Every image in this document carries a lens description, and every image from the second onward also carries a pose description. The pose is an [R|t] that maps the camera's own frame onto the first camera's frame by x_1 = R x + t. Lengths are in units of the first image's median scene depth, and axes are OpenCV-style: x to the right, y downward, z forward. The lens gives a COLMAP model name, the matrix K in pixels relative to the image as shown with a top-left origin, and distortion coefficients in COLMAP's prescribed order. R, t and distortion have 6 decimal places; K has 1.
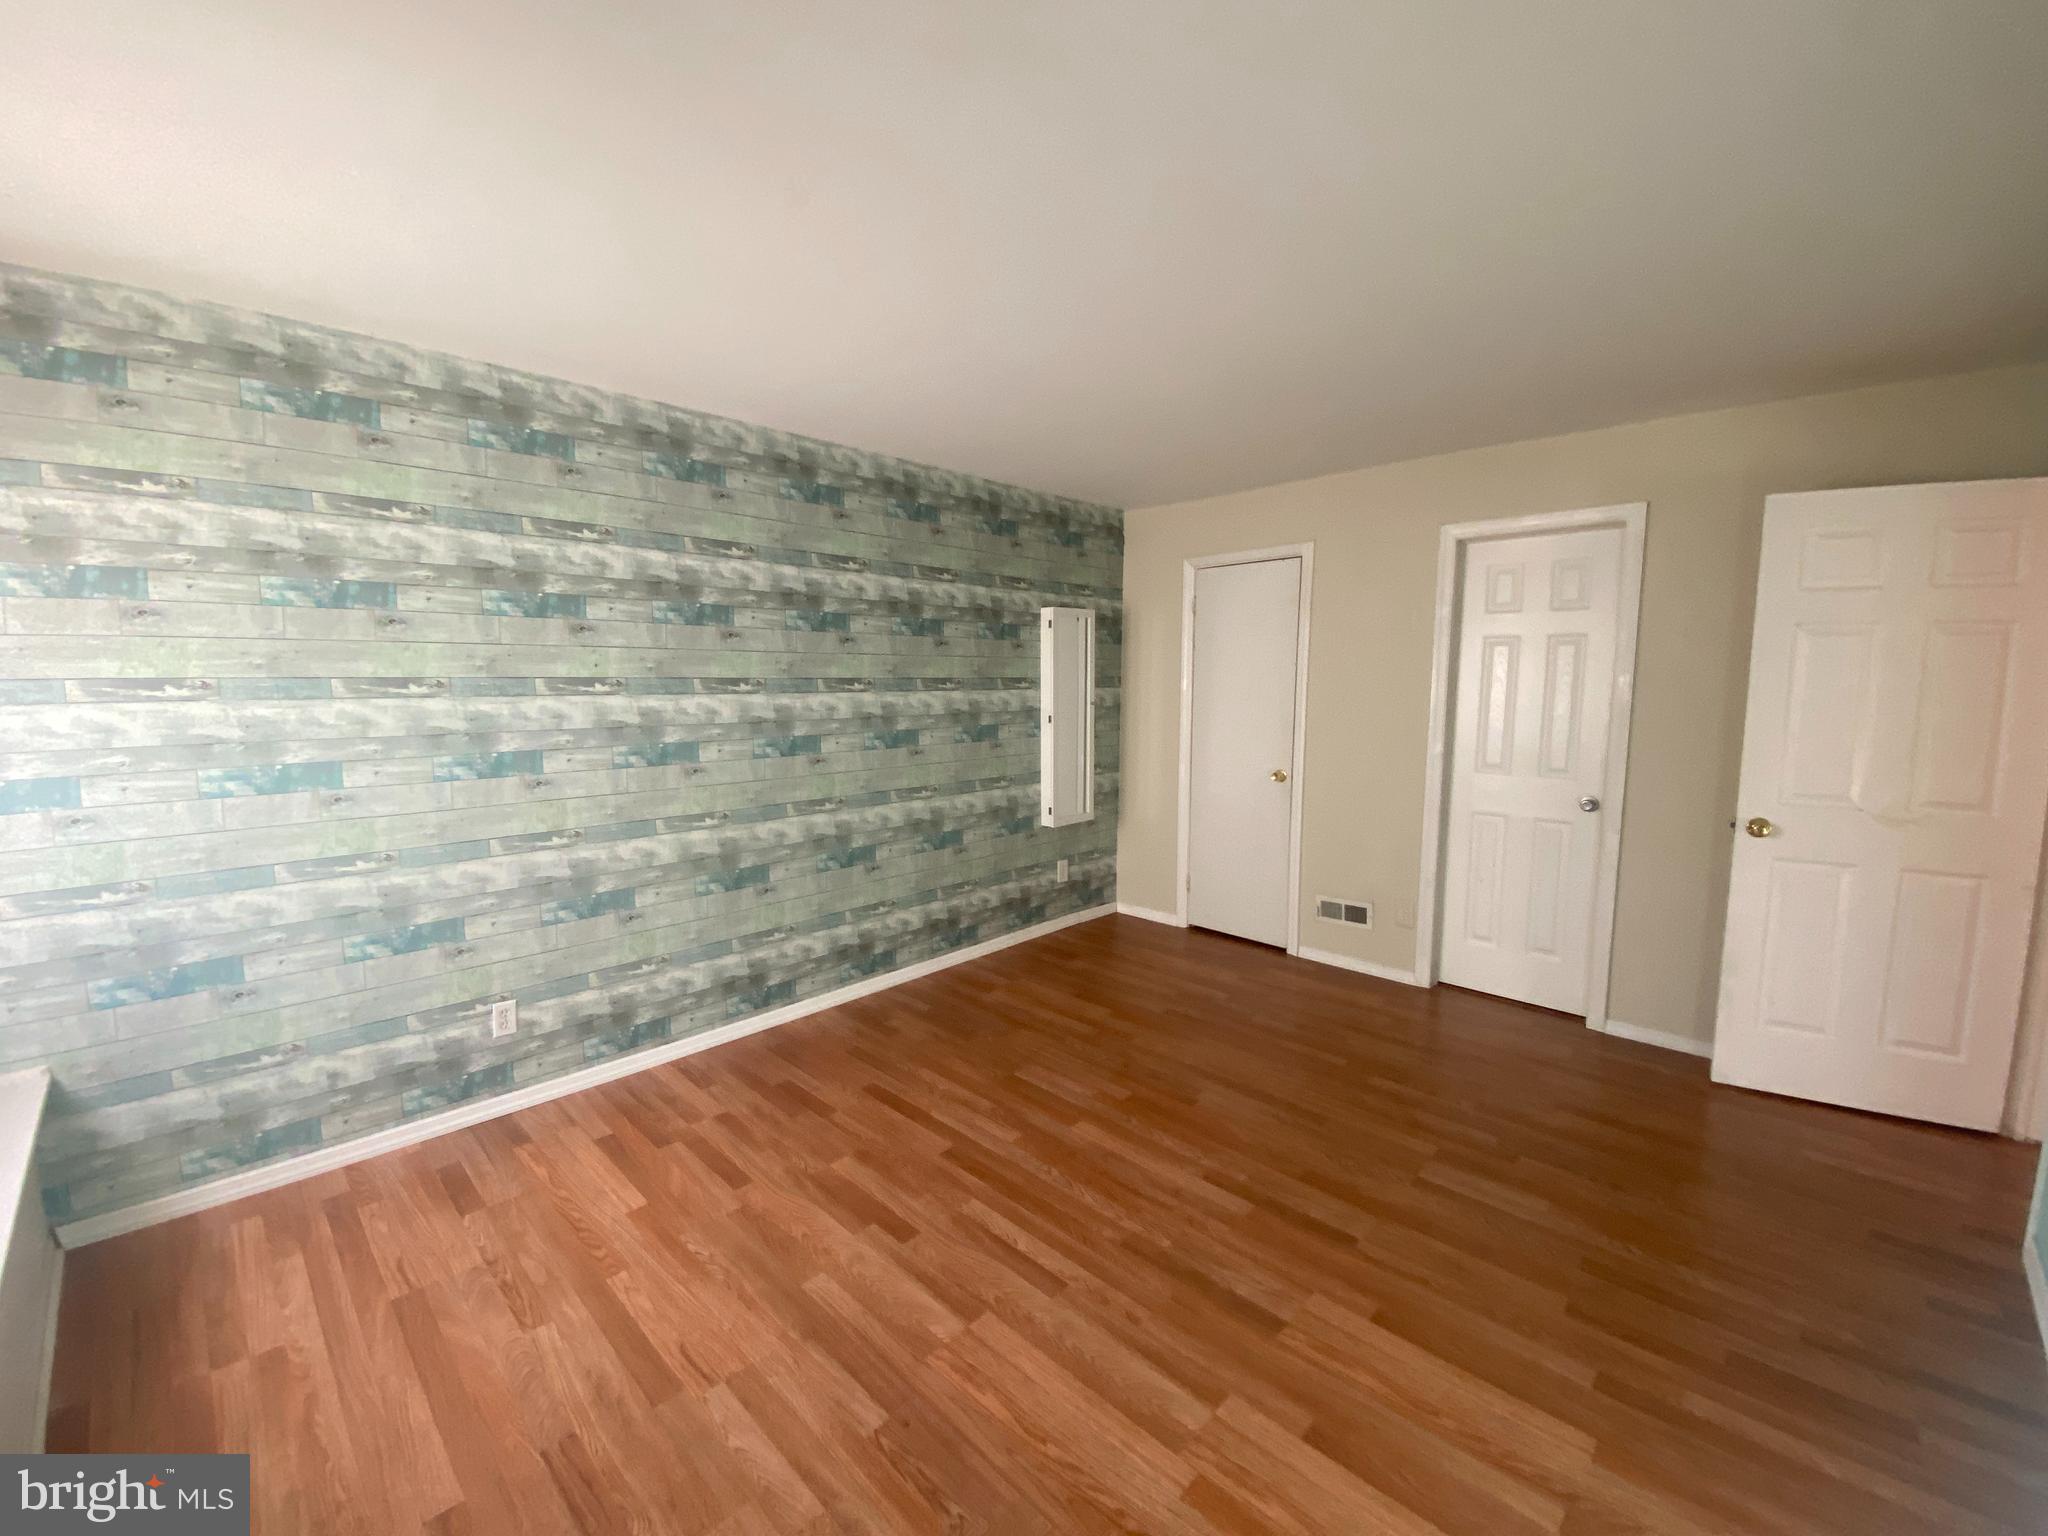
lens RADIAL K [[822.0, 0, 1020.3], [0, 822.0, 763.7], [0, 0, 1]] dist [0.025337, -0.023191]
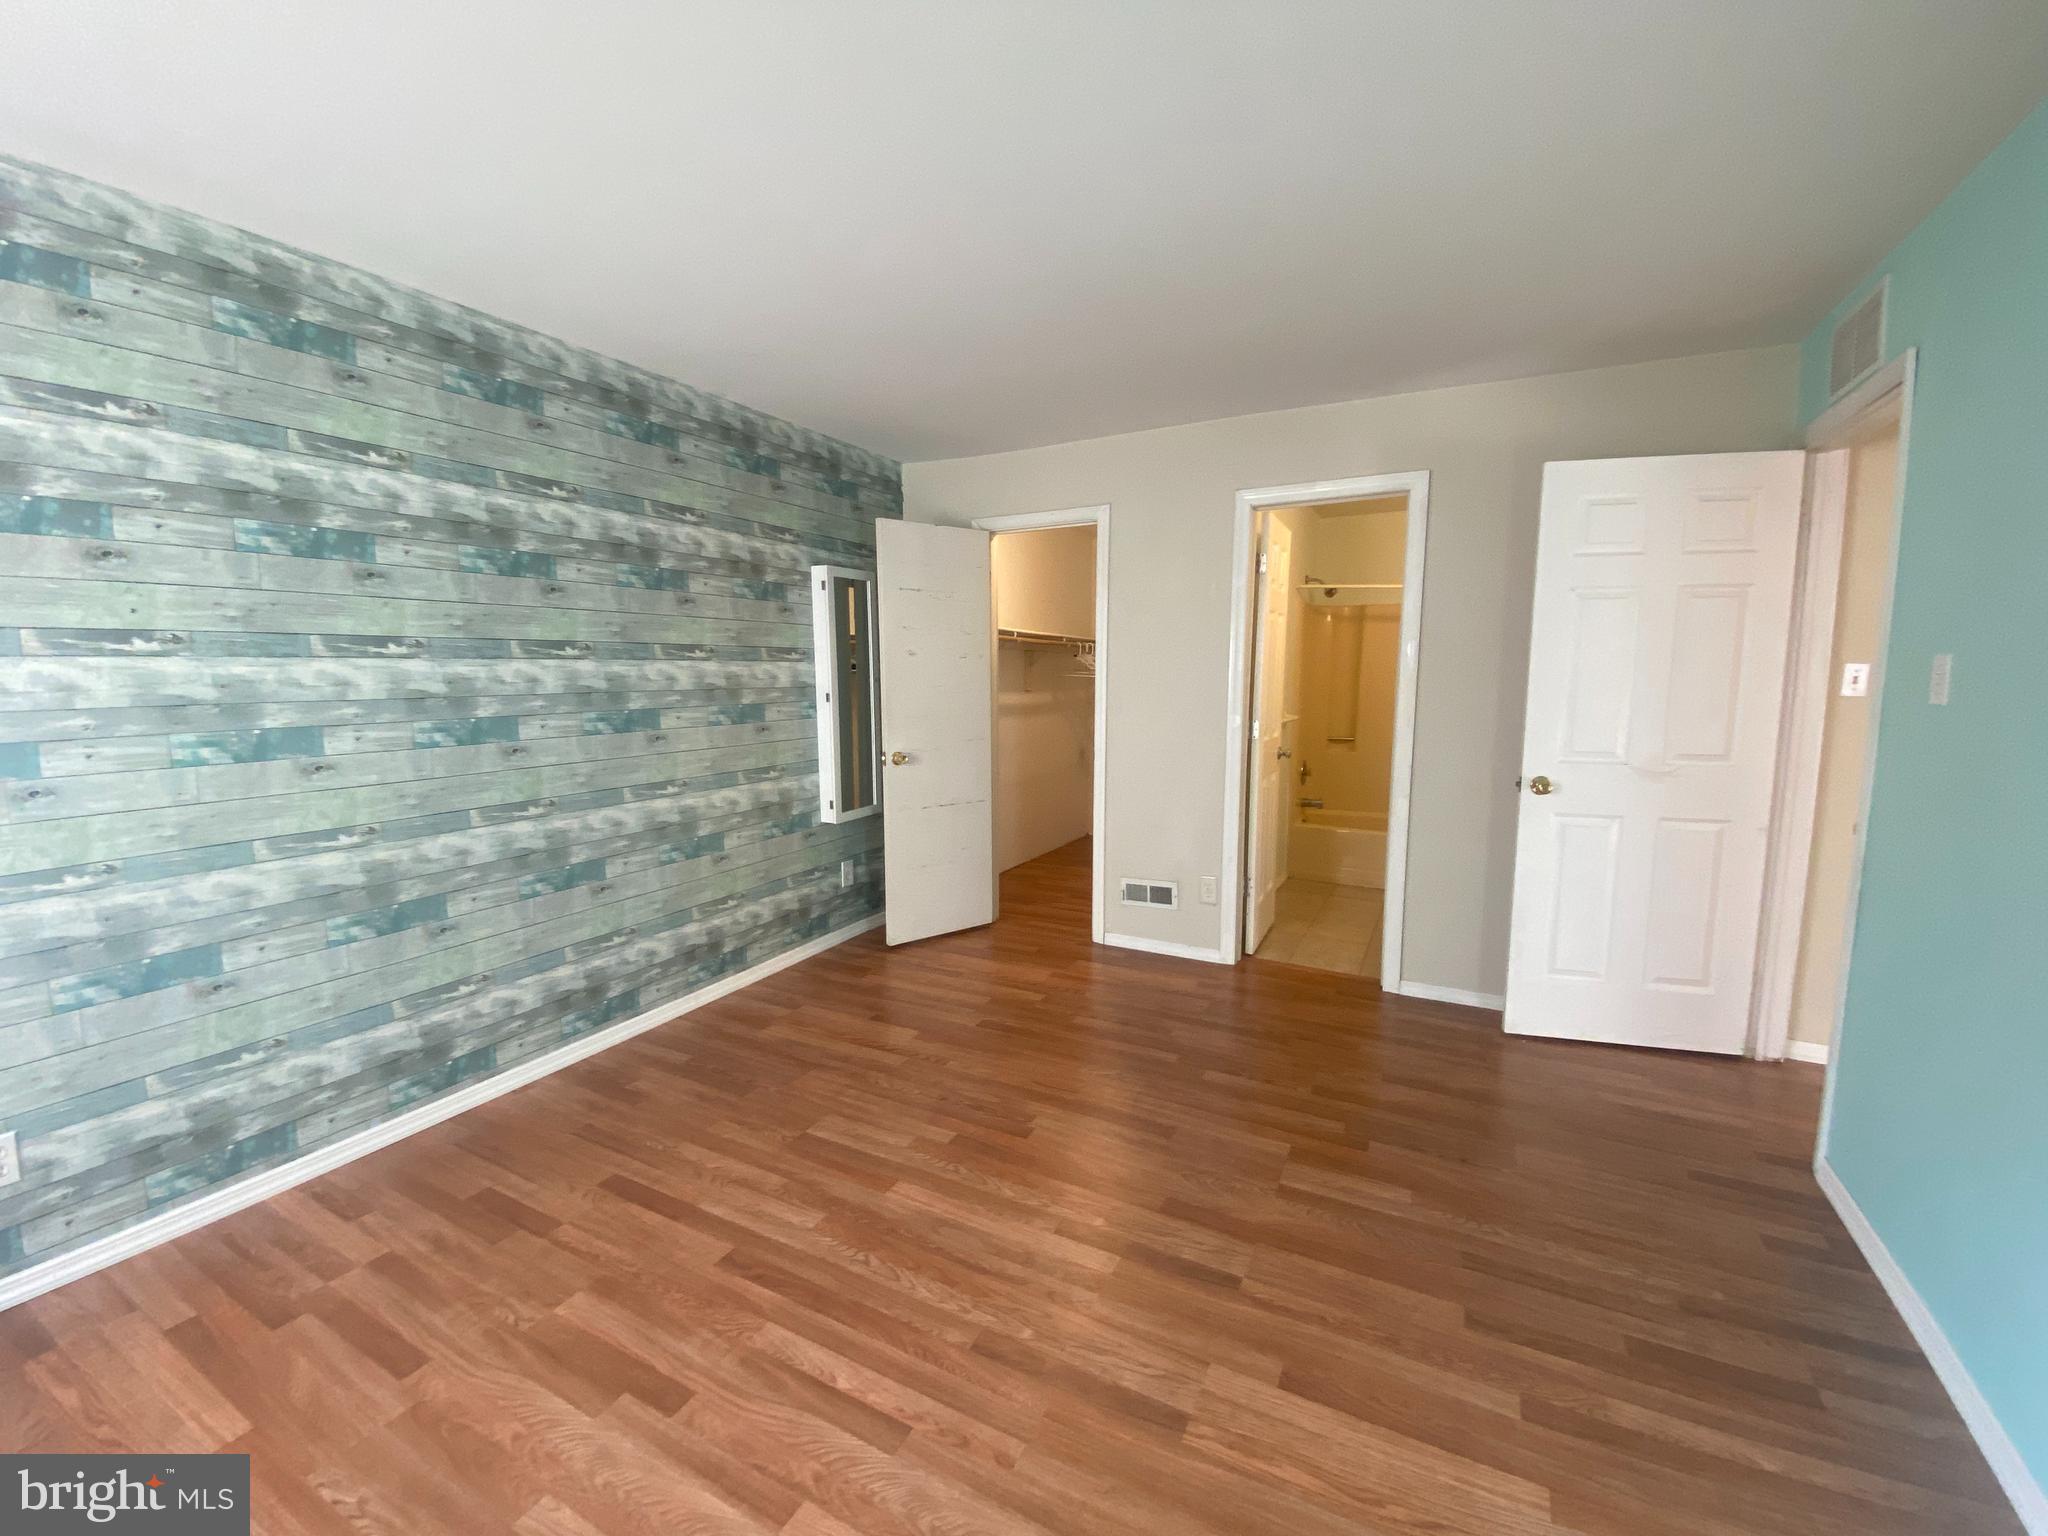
lens RADIAL K [[822.0, 0, 1020.3], [0, 822.0, 763.7], [0, 0, 1]] dist [0.025337, -0.023191]
pose [[0.956580, -0.033568, 0.289530, -0.032518], [0.031262, 0.999432, 0.012586, 0.015507], [-0.289788, -0.002988, 0.957086, 0.184085]]
